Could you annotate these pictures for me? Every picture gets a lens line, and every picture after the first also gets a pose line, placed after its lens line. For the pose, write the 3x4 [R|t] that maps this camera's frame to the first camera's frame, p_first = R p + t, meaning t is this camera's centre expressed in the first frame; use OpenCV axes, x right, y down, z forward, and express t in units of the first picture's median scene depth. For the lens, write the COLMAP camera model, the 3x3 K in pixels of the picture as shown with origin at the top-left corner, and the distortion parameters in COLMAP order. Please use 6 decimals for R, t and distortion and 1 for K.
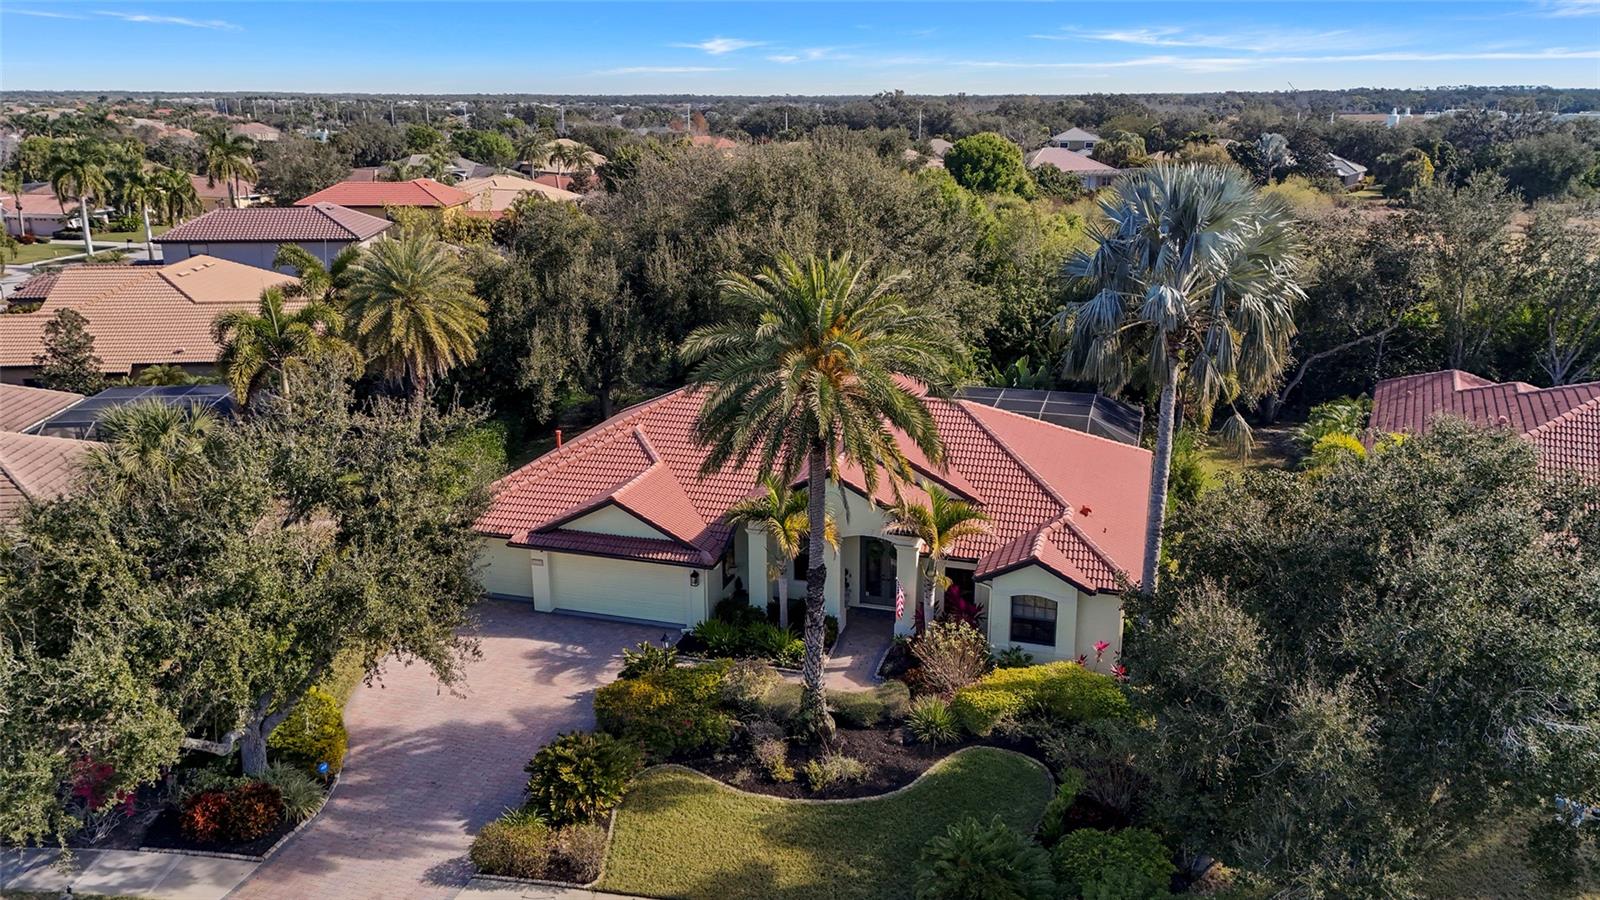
lens RADIAL K [[1102.0, 0, 800.0], [0, 1102.0, 450.0], [0, 0, 1]] dist [0.001369, -0.000708]
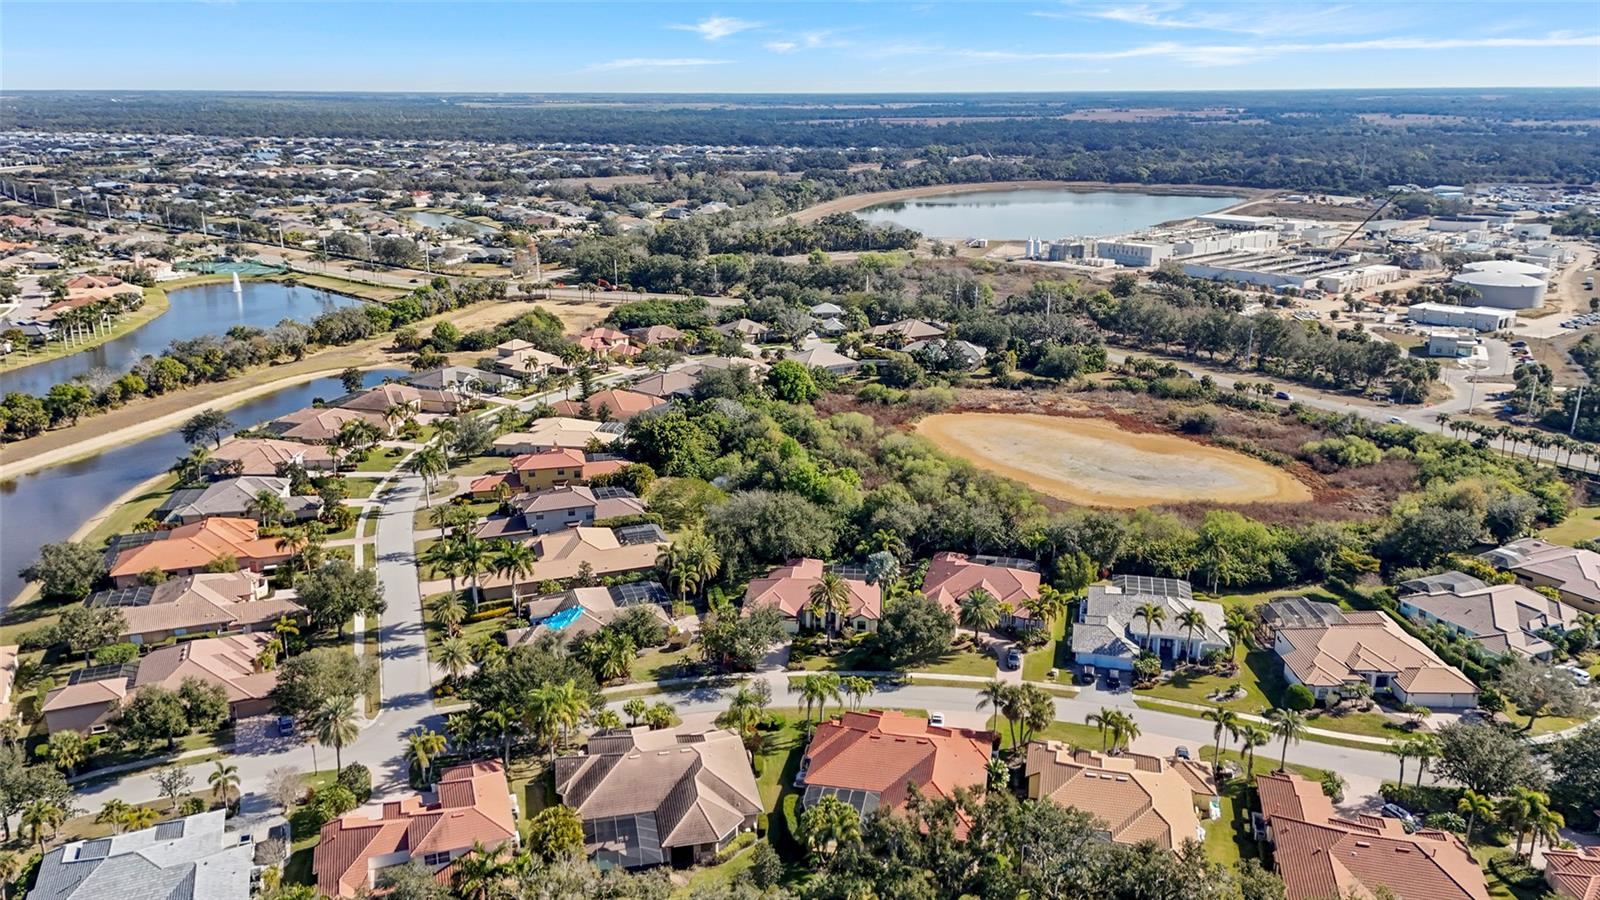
lens RADIAL K [[1102.0, 0, 800.0], [0, 1102.0, 450.0], [0, 0, 1]] dist [0.001369, -0.000708]
pose [[0.971725, -0.059814, 0.228412, -1.253596], [0.058505, 0.998209, 0.012504, -0.782138], [-0.228750, 0.001213, 0.973484, -4.170413]]
